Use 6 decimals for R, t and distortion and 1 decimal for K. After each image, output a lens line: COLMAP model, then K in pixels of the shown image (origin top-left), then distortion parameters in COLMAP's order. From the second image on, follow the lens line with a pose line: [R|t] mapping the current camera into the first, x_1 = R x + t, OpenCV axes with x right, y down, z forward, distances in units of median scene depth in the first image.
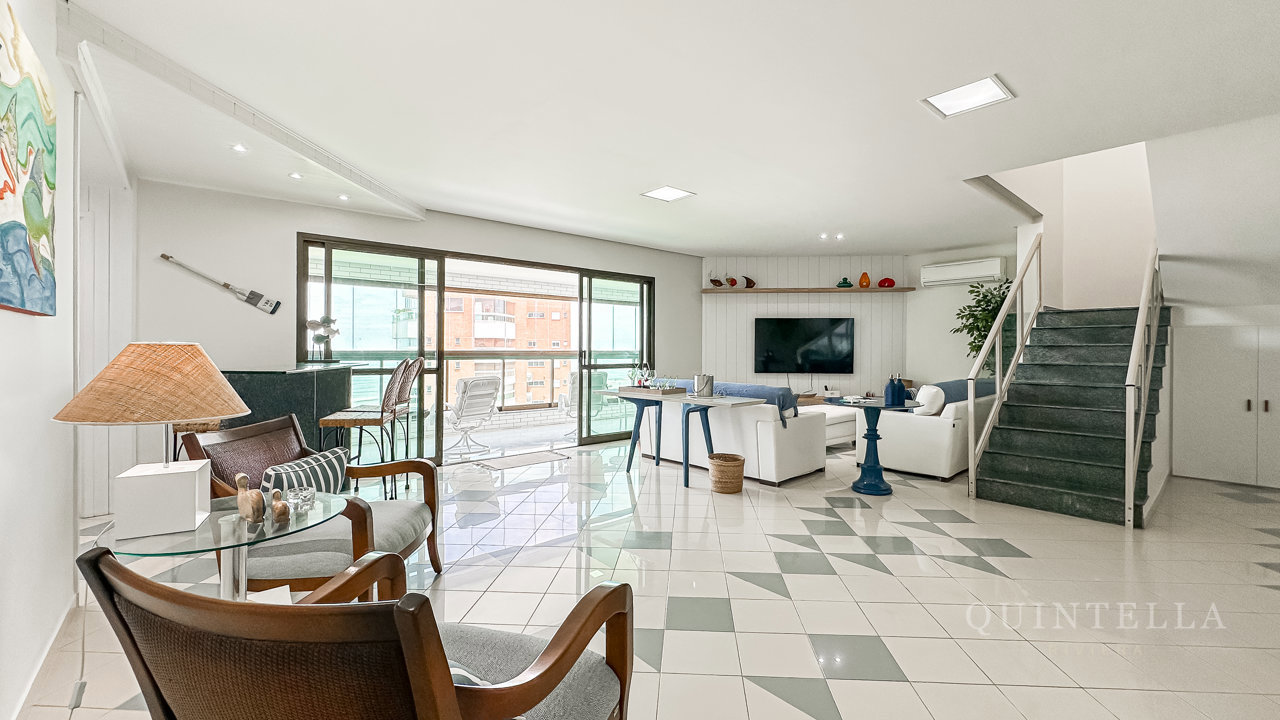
lens RADIAL K [[522.9, 0, 669.6], [0, 522.9, 361.3], [0, 0, 1]] dist [0.000189, 0.000090]
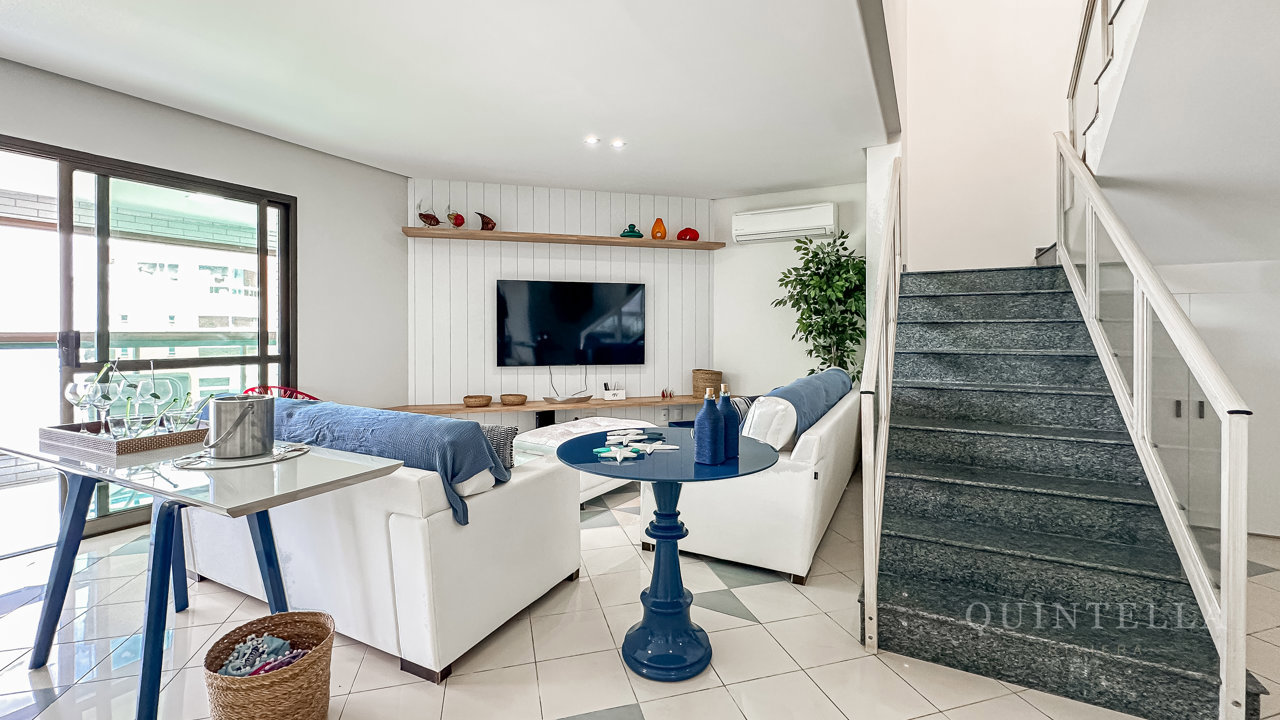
lens RADIAL K [[511.1, 0, 650.6], [0, 511.1, 335.5], [0, 0, 1]] dist [-0.000450, 0.000004]
pose [[0.946912, -0.004344, 0.321464, 0.159701], [0.008230, 0.999909, -0.010732, -0.007802], [-0.321387, 0.012808, 0.946861, 0.402402]]
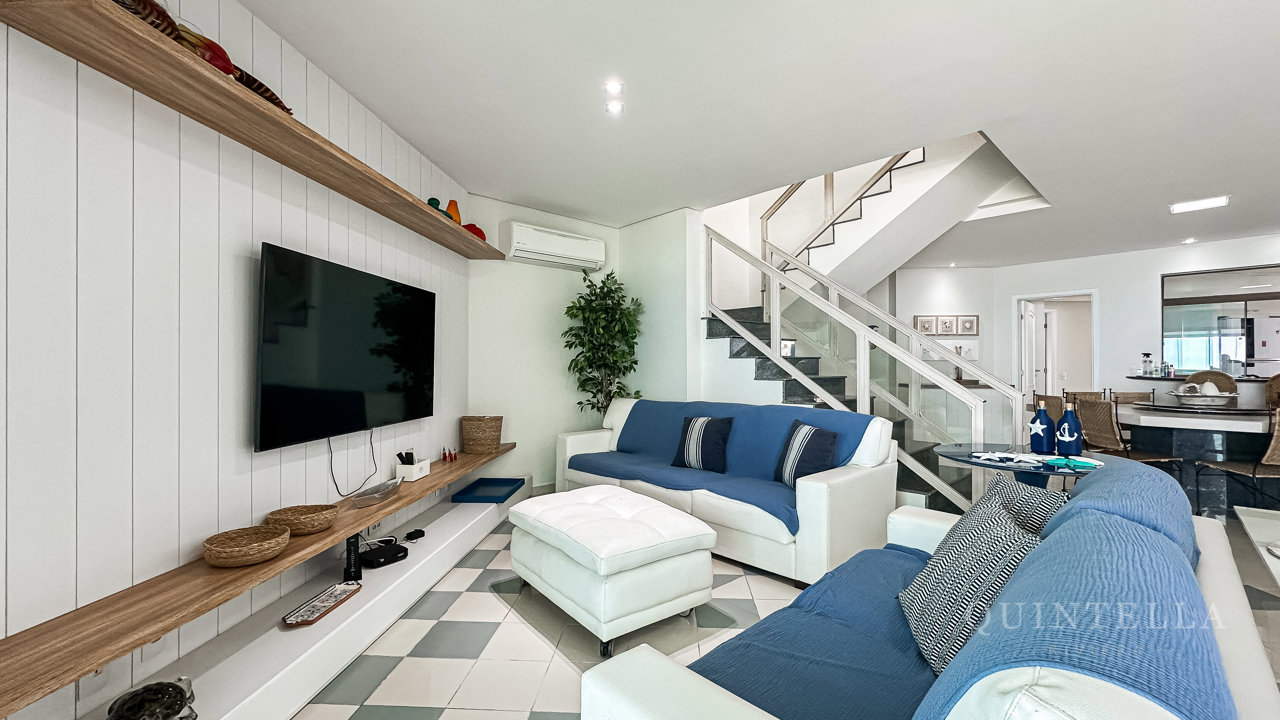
lens RADIAL K [[522.9, 0, 669.6], [0, 522.9, 361.3], [0, 0, 1]] dist [0.000189, 0.000090]
pose [[-0.032561, 0.000627, 0.999470, -0.119306], [0.017546, 0.999846, -0.000056, -0.021903], [-0.999316, 0.017535, -0.032567, 0.910176]]
